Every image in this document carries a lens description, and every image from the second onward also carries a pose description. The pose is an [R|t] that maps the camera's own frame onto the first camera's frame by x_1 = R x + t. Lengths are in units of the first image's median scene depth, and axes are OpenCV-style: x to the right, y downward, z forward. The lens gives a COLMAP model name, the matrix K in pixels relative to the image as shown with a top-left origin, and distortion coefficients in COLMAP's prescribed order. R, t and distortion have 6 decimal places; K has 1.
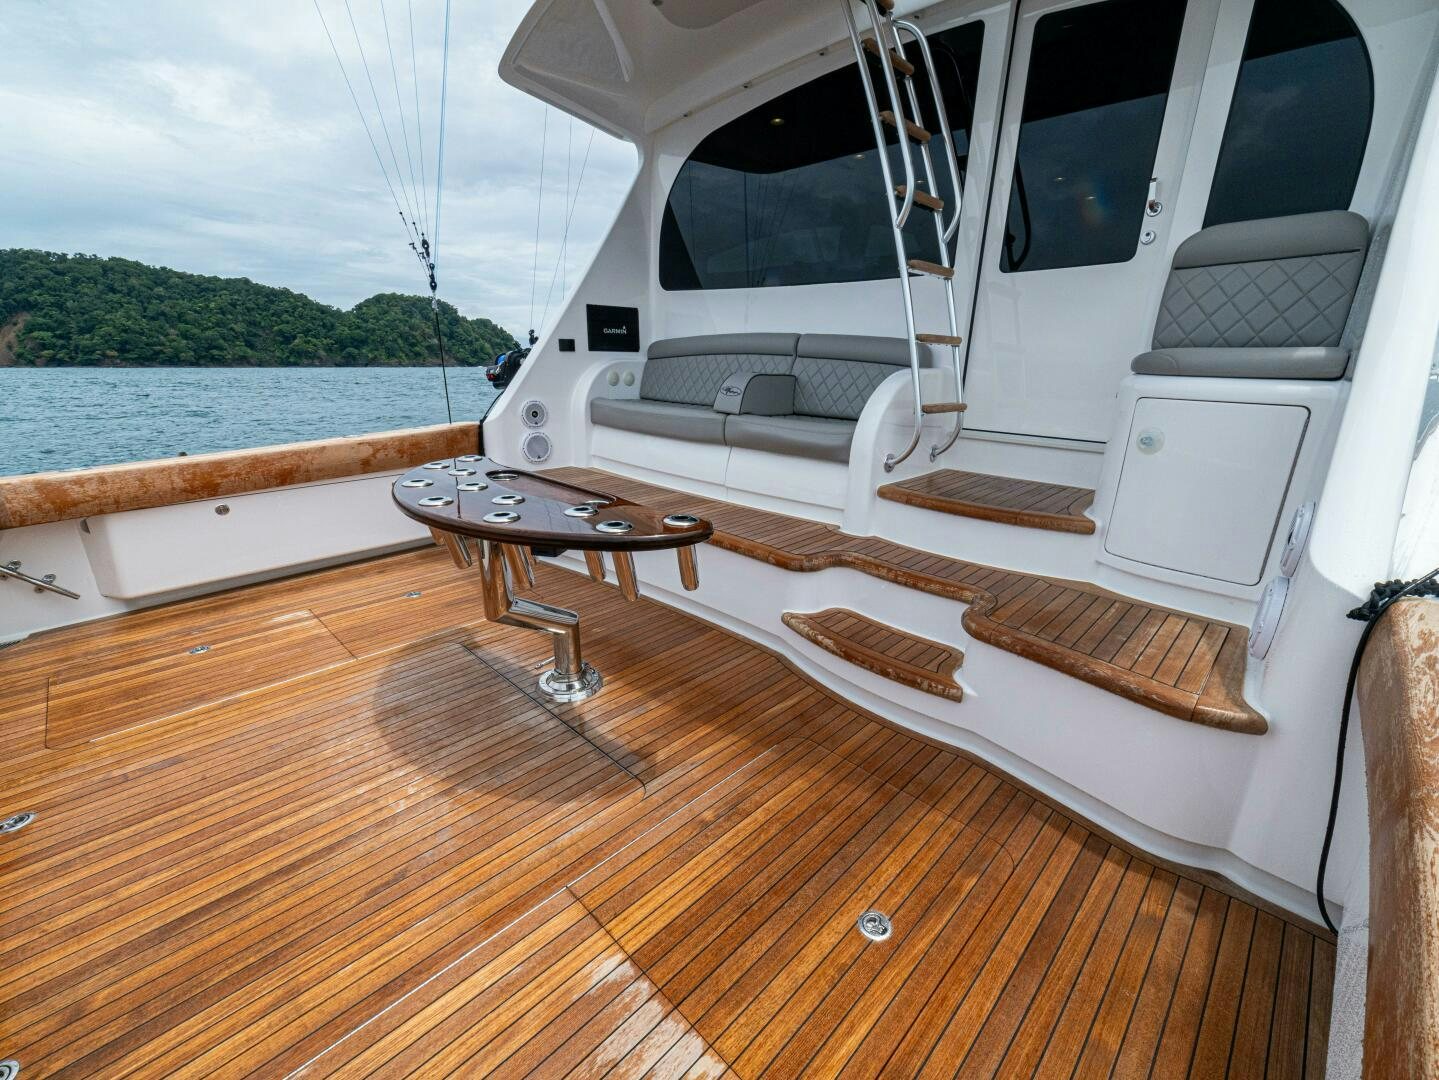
lens RADIAL K [[615.2, 0, 719.5], [0, 615.2, 540.0], [0, 0, 1]] dist [-0.001212, -0.000351]
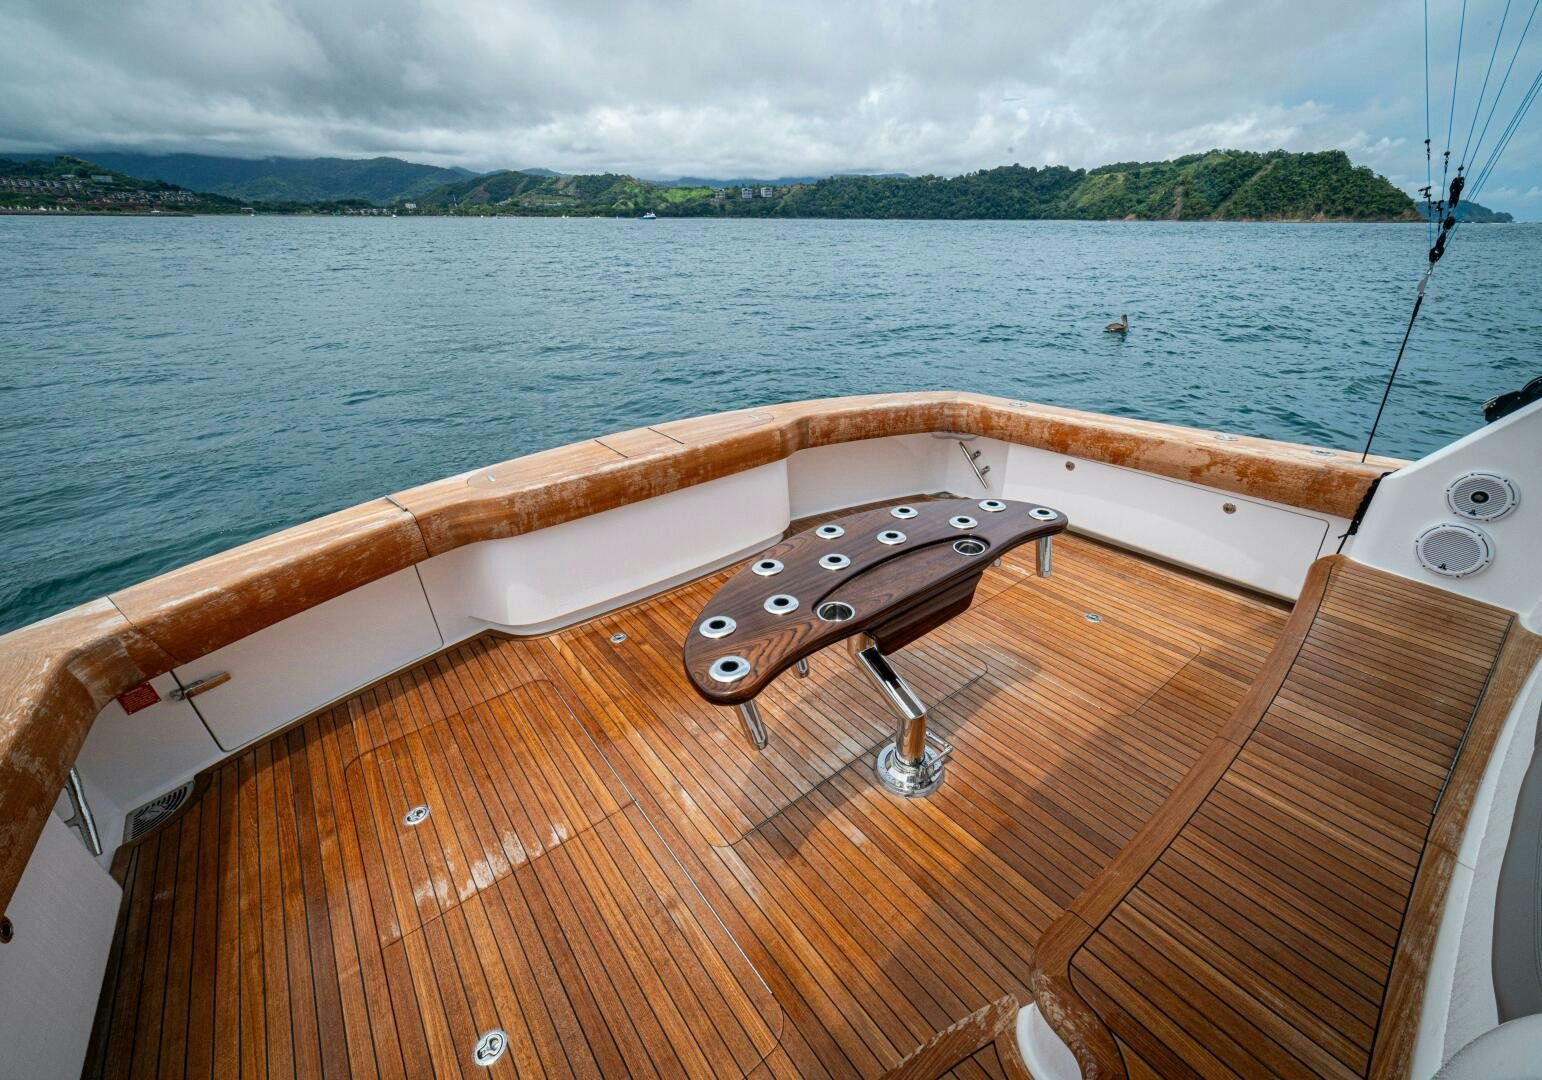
lens RADIAL K [[622.2, 0, 813.9], [0, 622.2, 535.6], [0, 0, 1]] dist [-0.000162, 0.000114]
pose [[-0.091354, 0.439543, -0.893564, 0.342182], [-0.279566, 0.849909, 0.446651, -0.334356], [0.955771, 0.290613, 0.045238, 0.545601]]
